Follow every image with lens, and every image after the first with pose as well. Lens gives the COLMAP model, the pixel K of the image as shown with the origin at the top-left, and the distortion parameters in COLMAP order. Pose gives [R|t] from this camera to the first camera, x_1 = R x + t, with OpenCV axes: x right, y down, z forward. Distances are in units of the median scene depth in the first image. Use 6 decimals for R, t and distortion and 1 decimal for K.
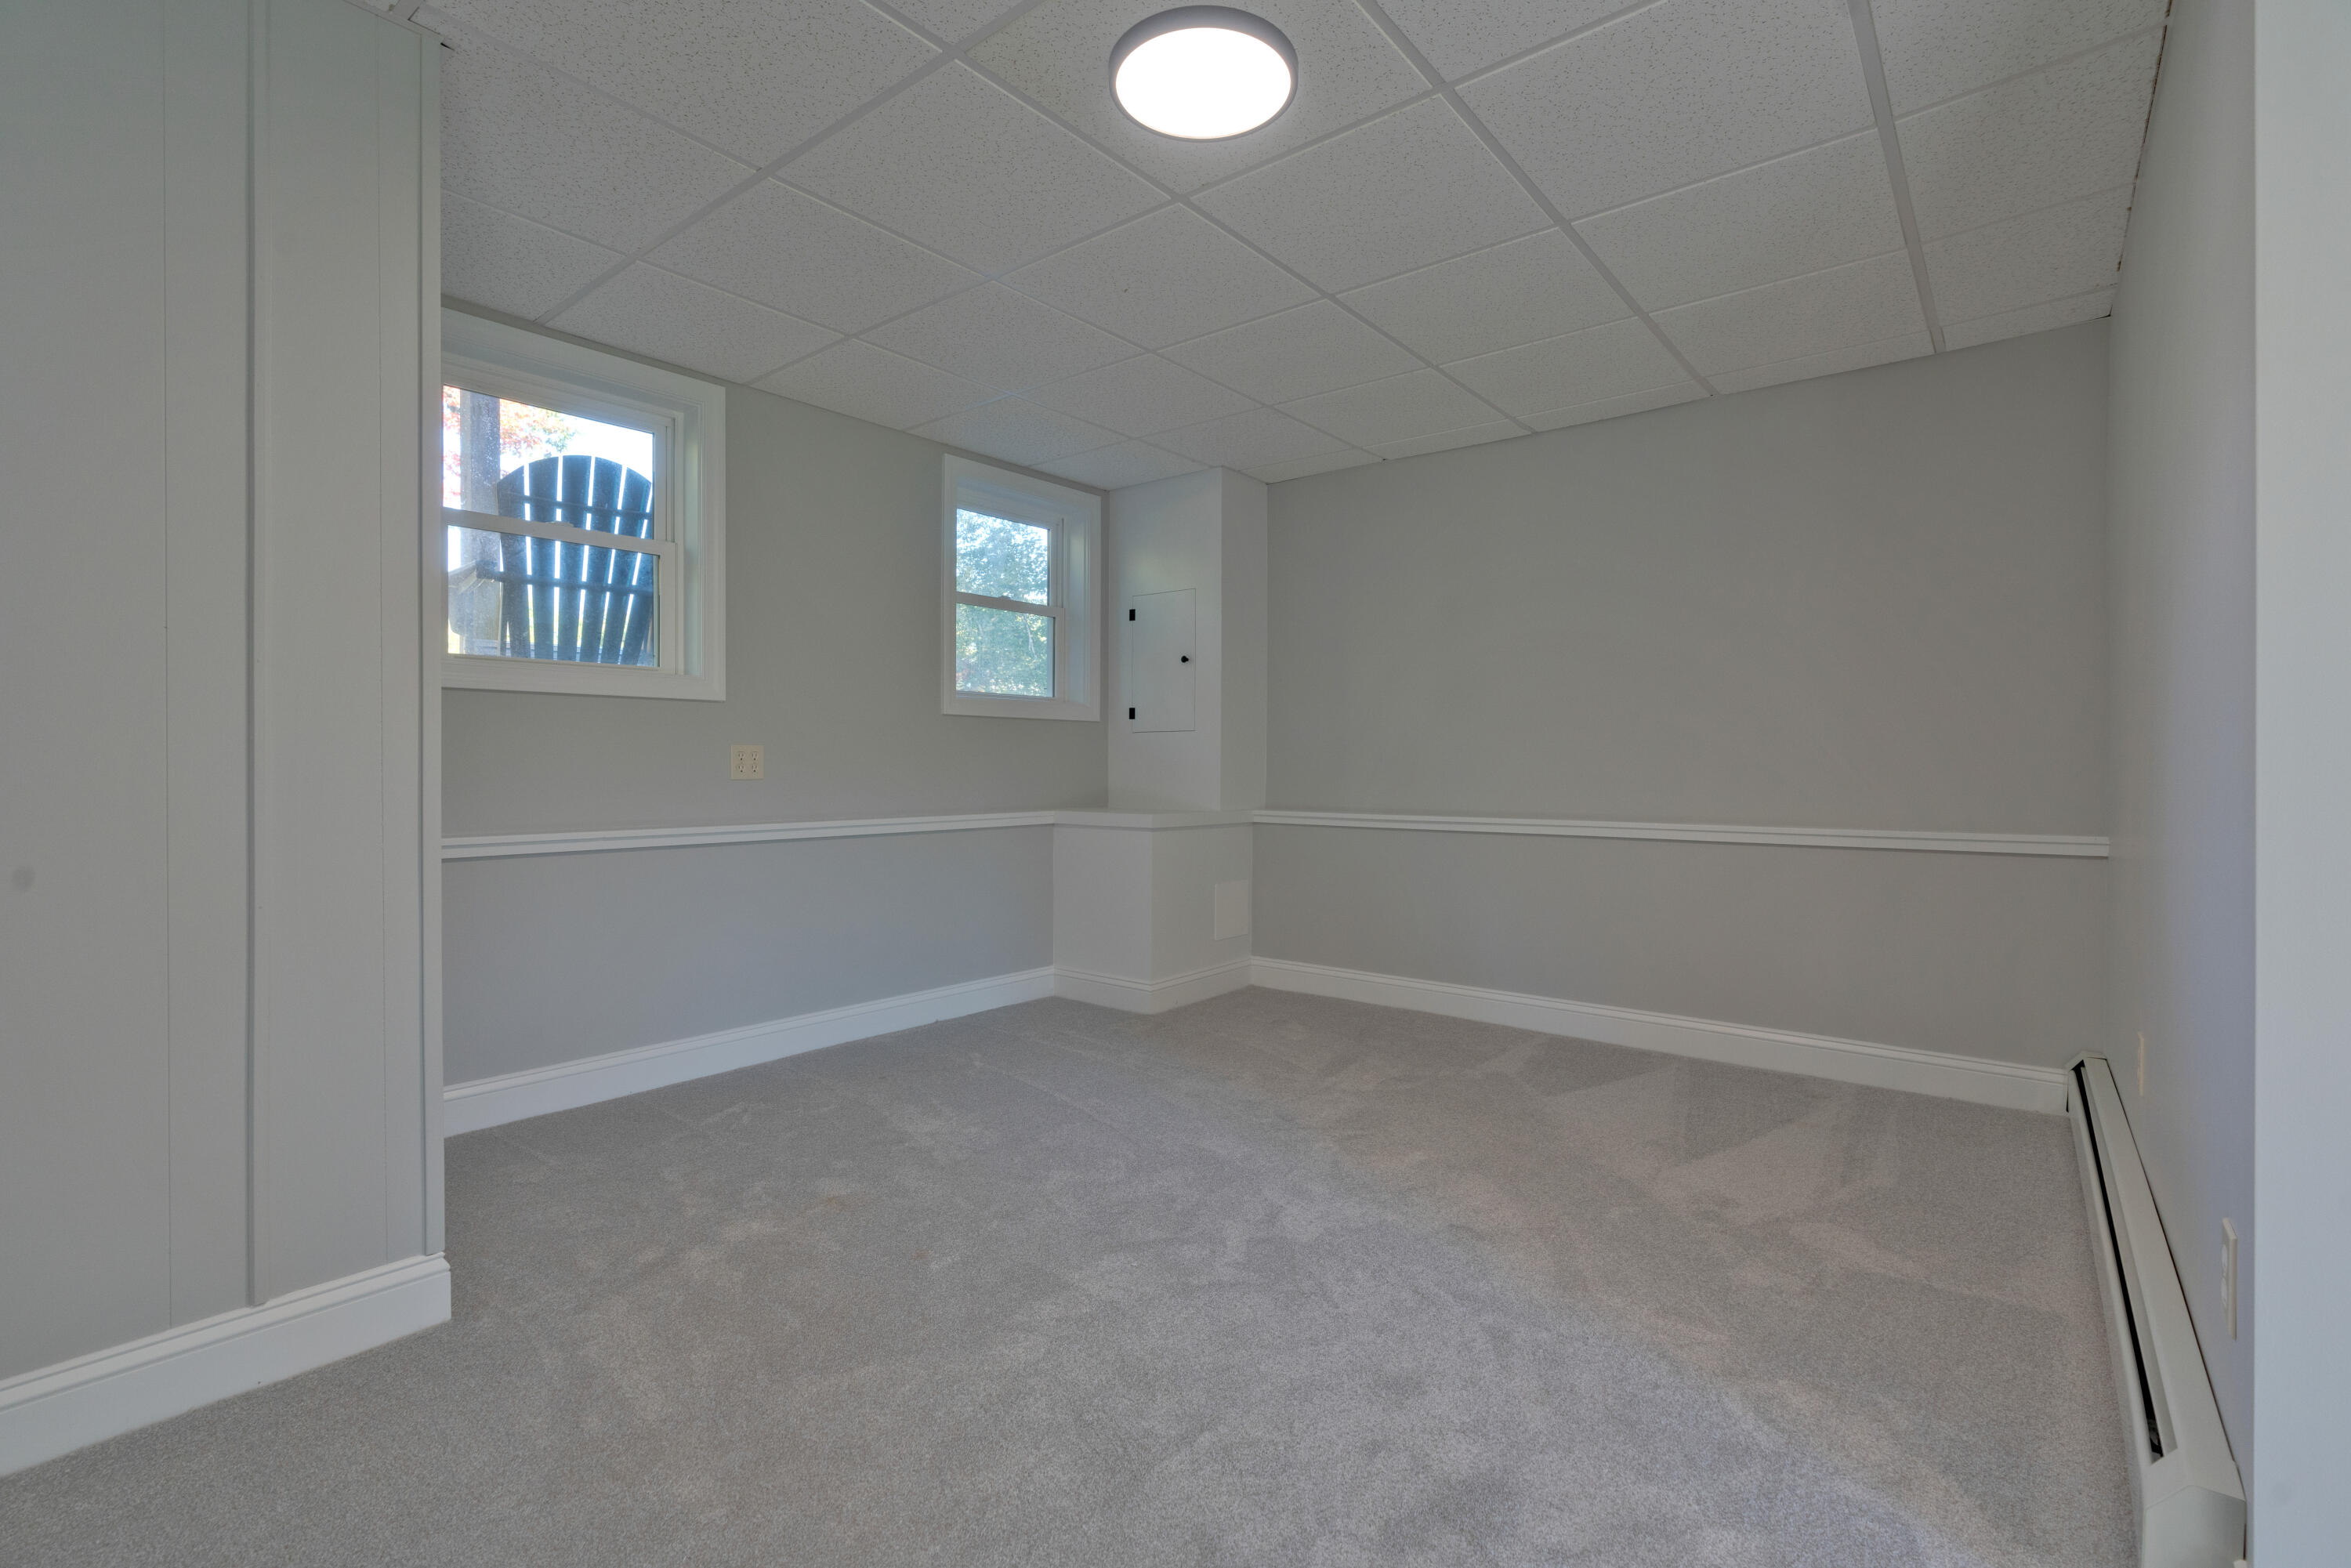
lens RADIAL K [[1050.8, 0, 1163.9], [0, 1050.8, 770.5], [0, 0, 1]] dist [-0.011007, 0.004795]
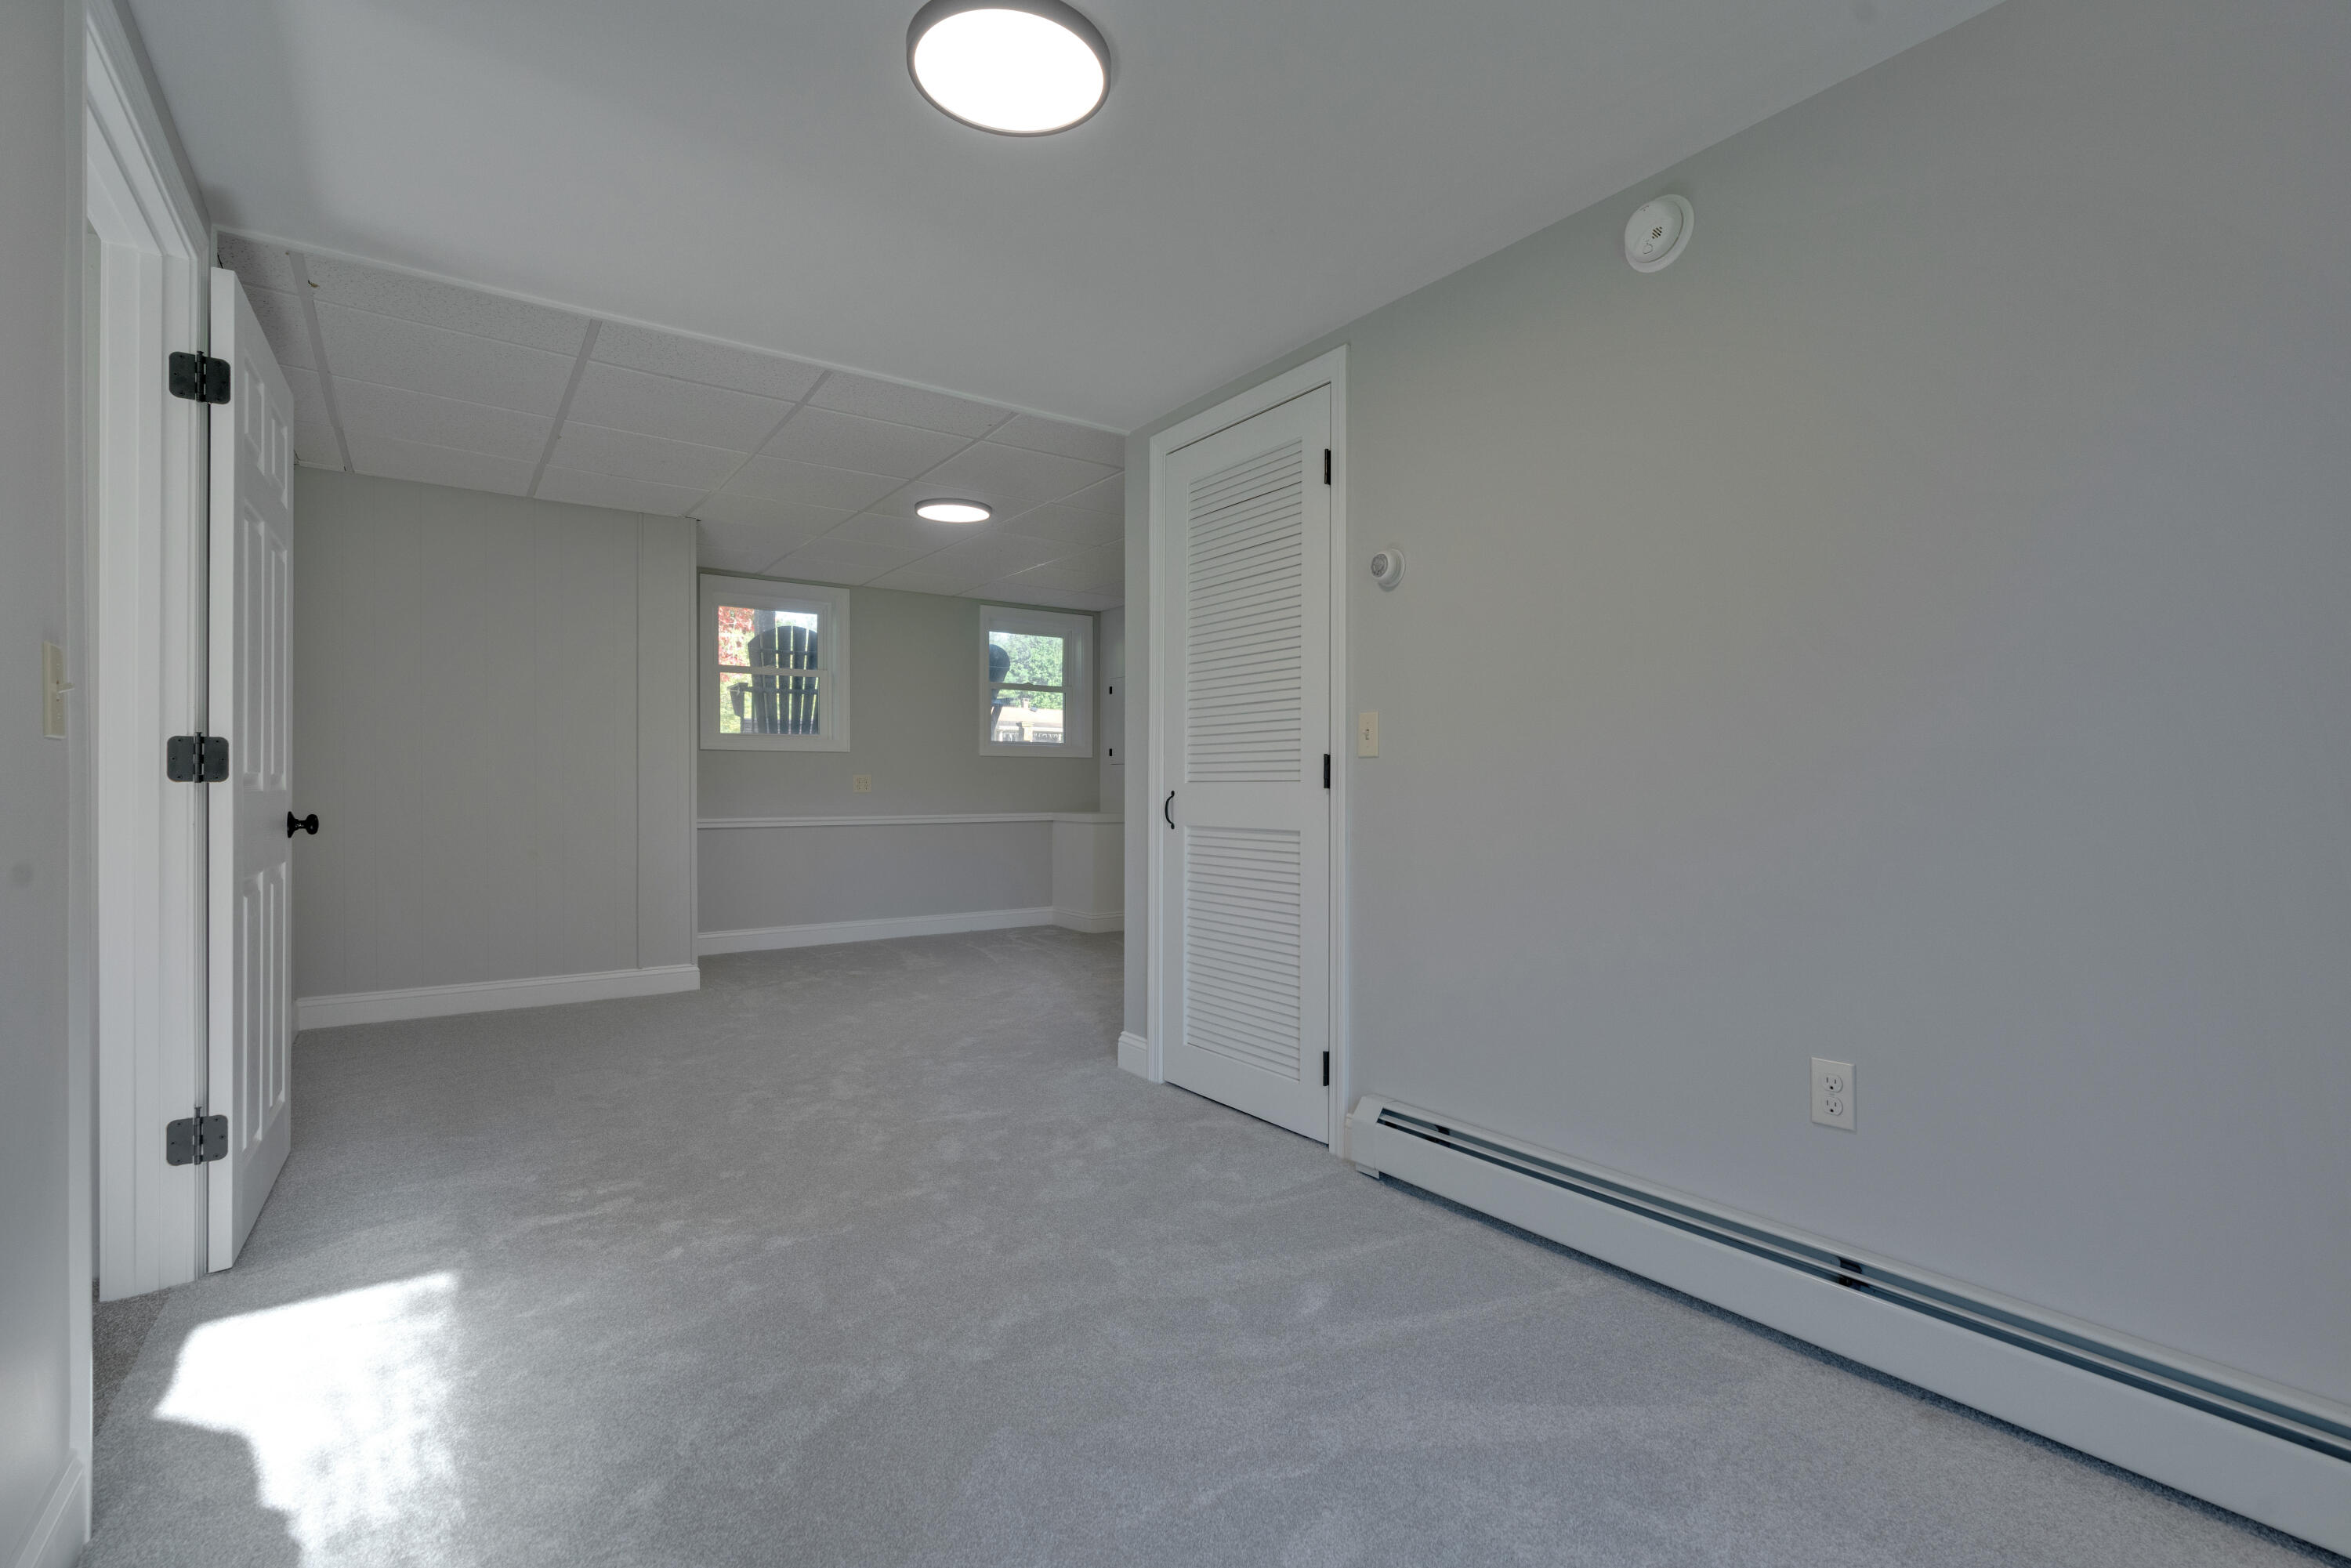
lens RADIAL K [[1050.8, 0, 1184.3], [0, 1050.8, 786.9], [0, 0, 1]] dist [-0.011007, 0.004795]
pose [[0.968563, 0.009105, -0.248600, 0.549920], [-0.005497, 0.999869, 0.015206, -0.030227], [0.248706, -0.013362, 0.968487, -0.600623]]
